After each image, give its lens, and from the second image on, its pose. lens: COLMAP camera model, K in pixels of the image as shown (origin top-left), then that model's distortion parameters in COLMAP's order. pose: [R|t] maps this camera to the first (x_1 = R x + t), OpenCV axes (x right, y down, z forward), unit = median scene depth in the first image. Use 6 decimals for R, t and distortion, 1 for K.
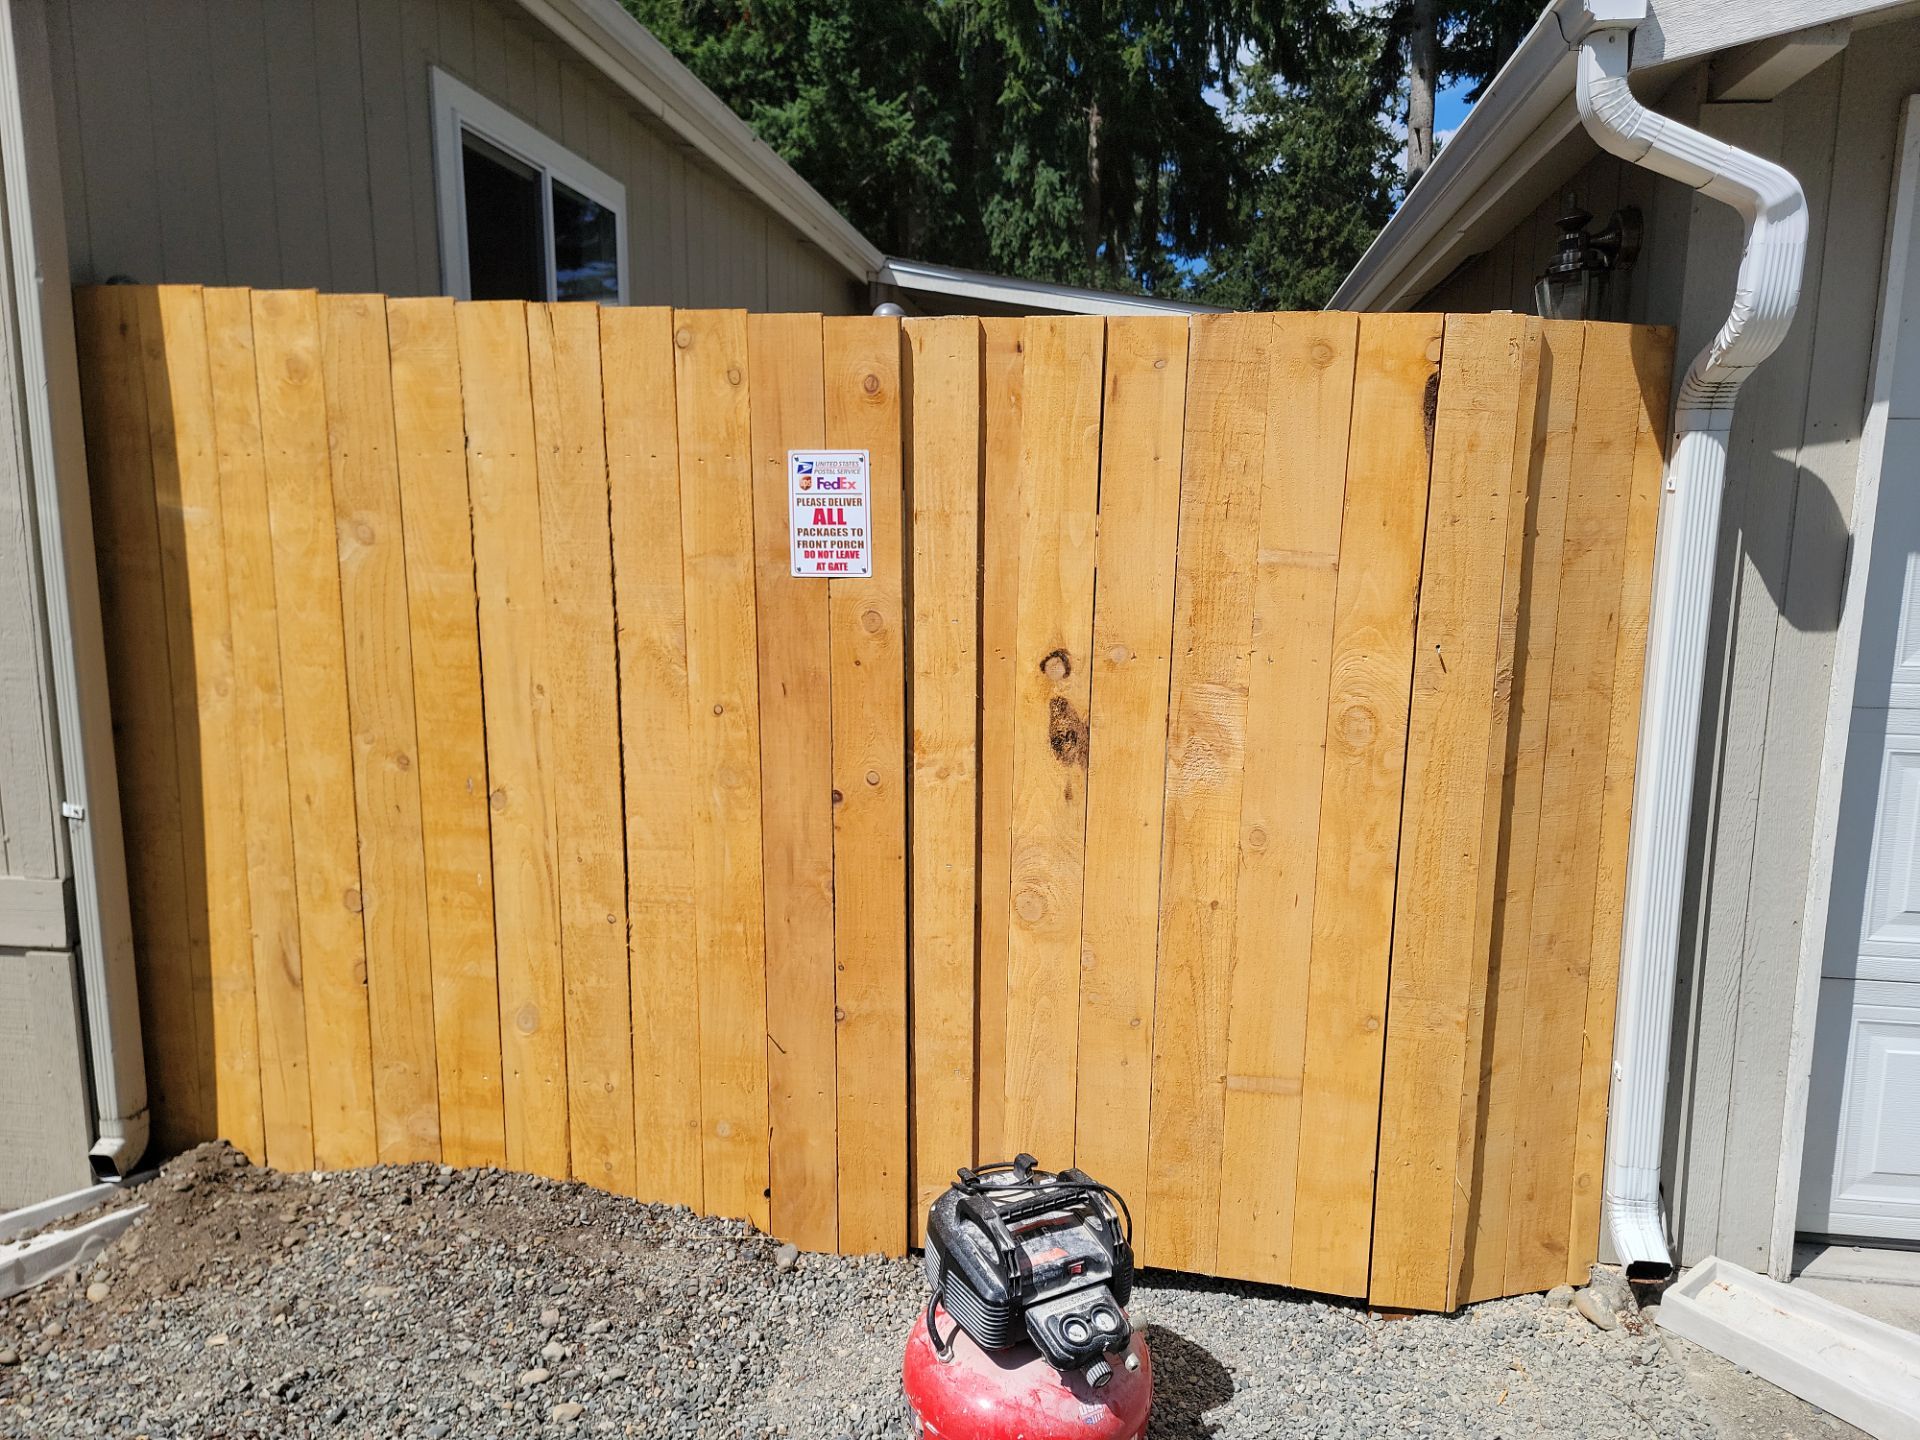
lens RADIAL K [[1351.6, 0, 1022.1], [0, 1351.6, 744.8], [0, 0, 1]] dist [0.088056, -0.062309]
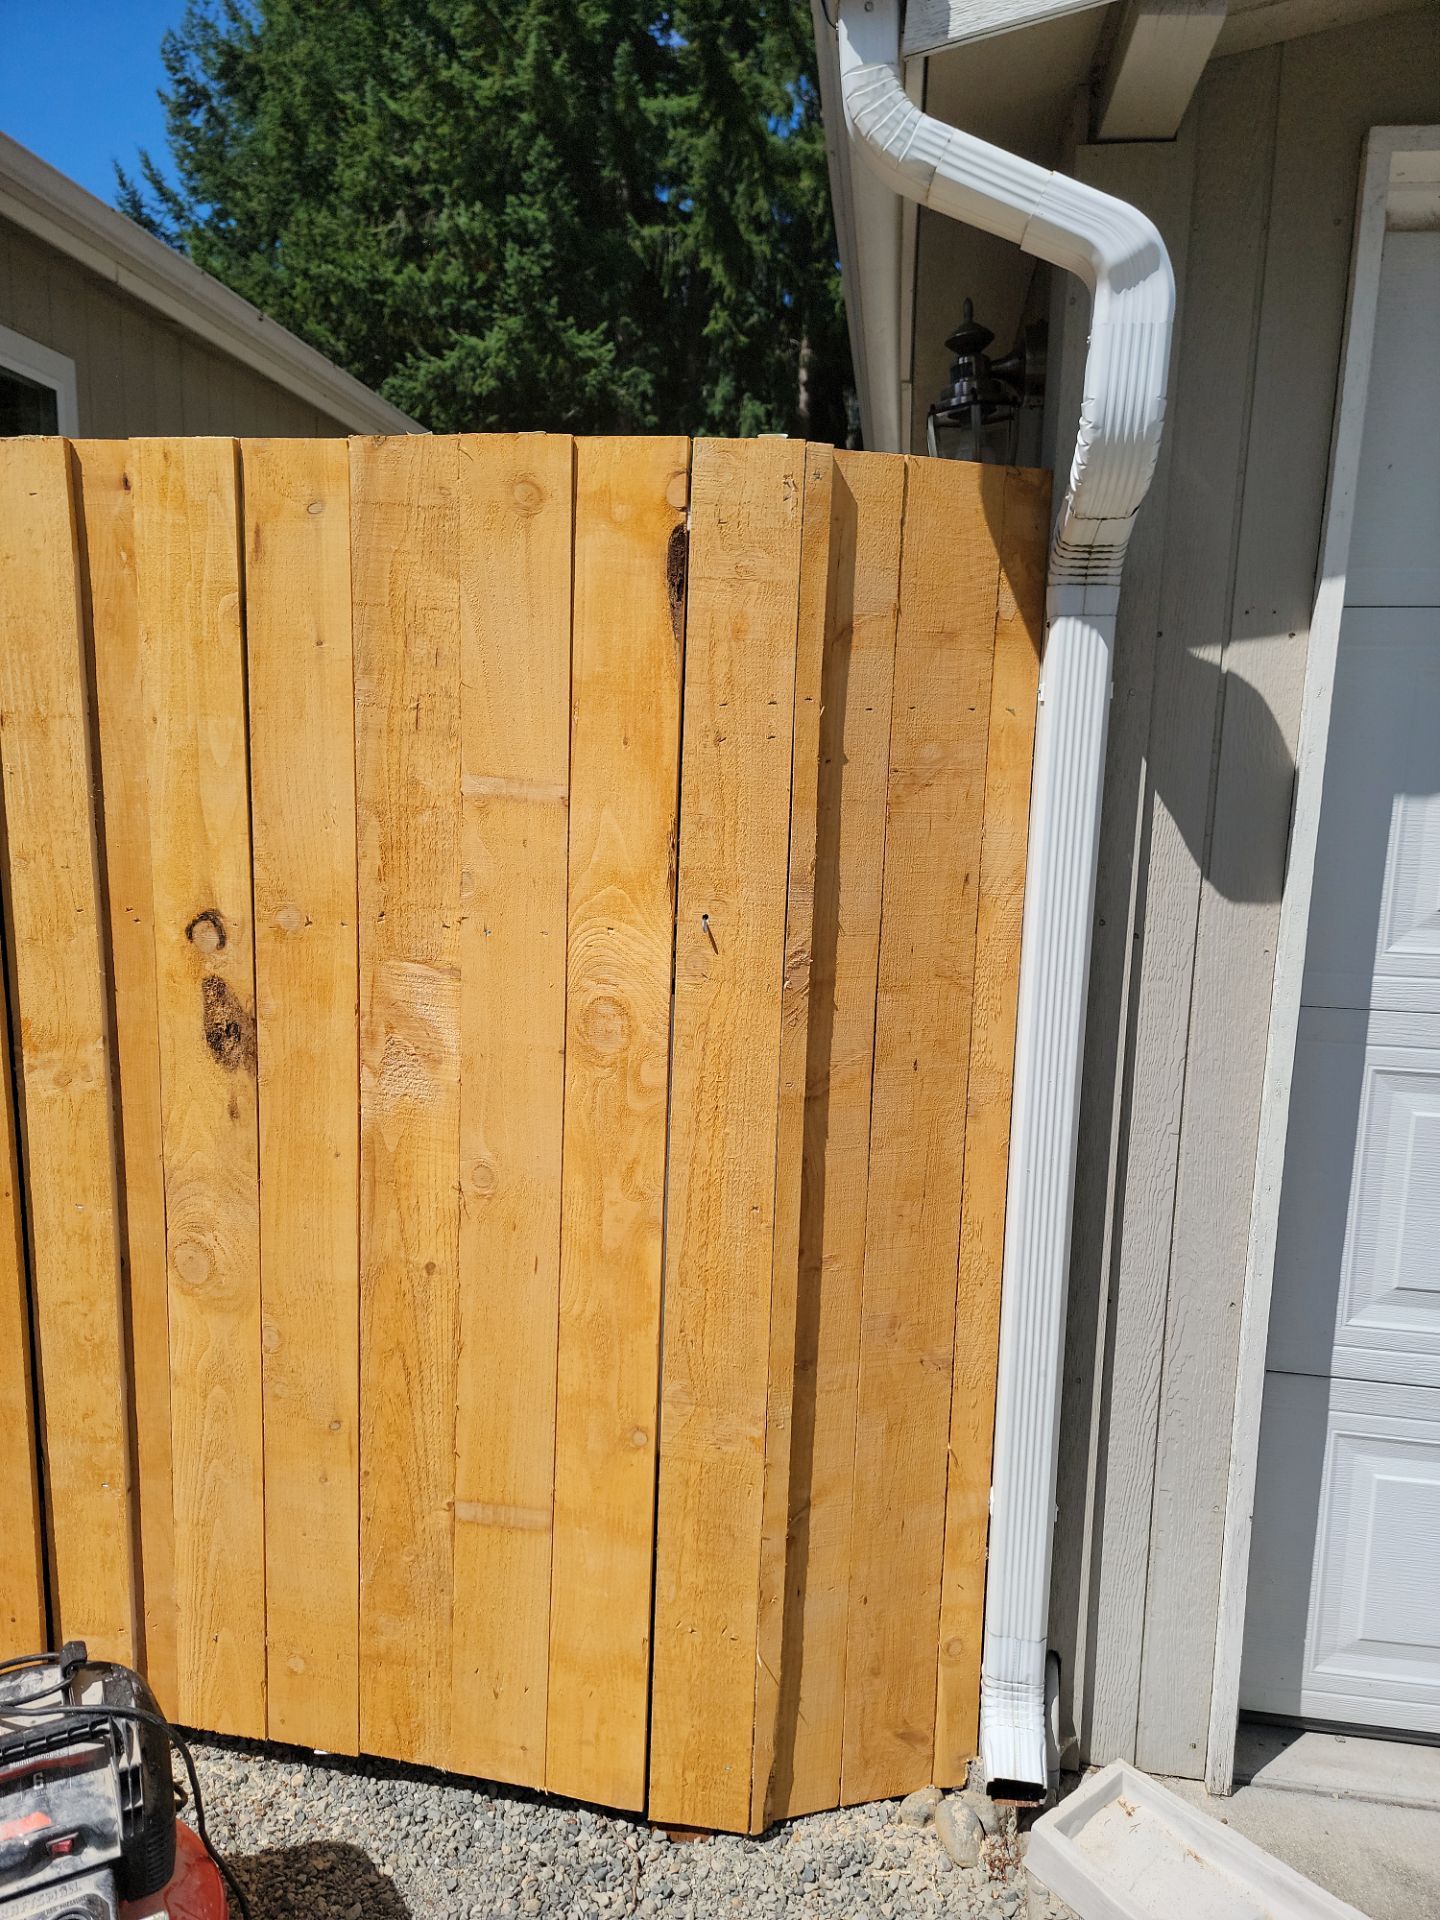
lens RADIAL K [[1351.6, 0, 725.0], [0, 1351.6, 988.6], [0, 0, 1]] dist [0.088056, -0.062309]
pose [[0.999558, 0.015416, -0.025403, 0.314100], [-0.015426, 0.999881, -0.000182, -0.032640], [0.025397, 0.000574, 0.999677, 0.279128]]
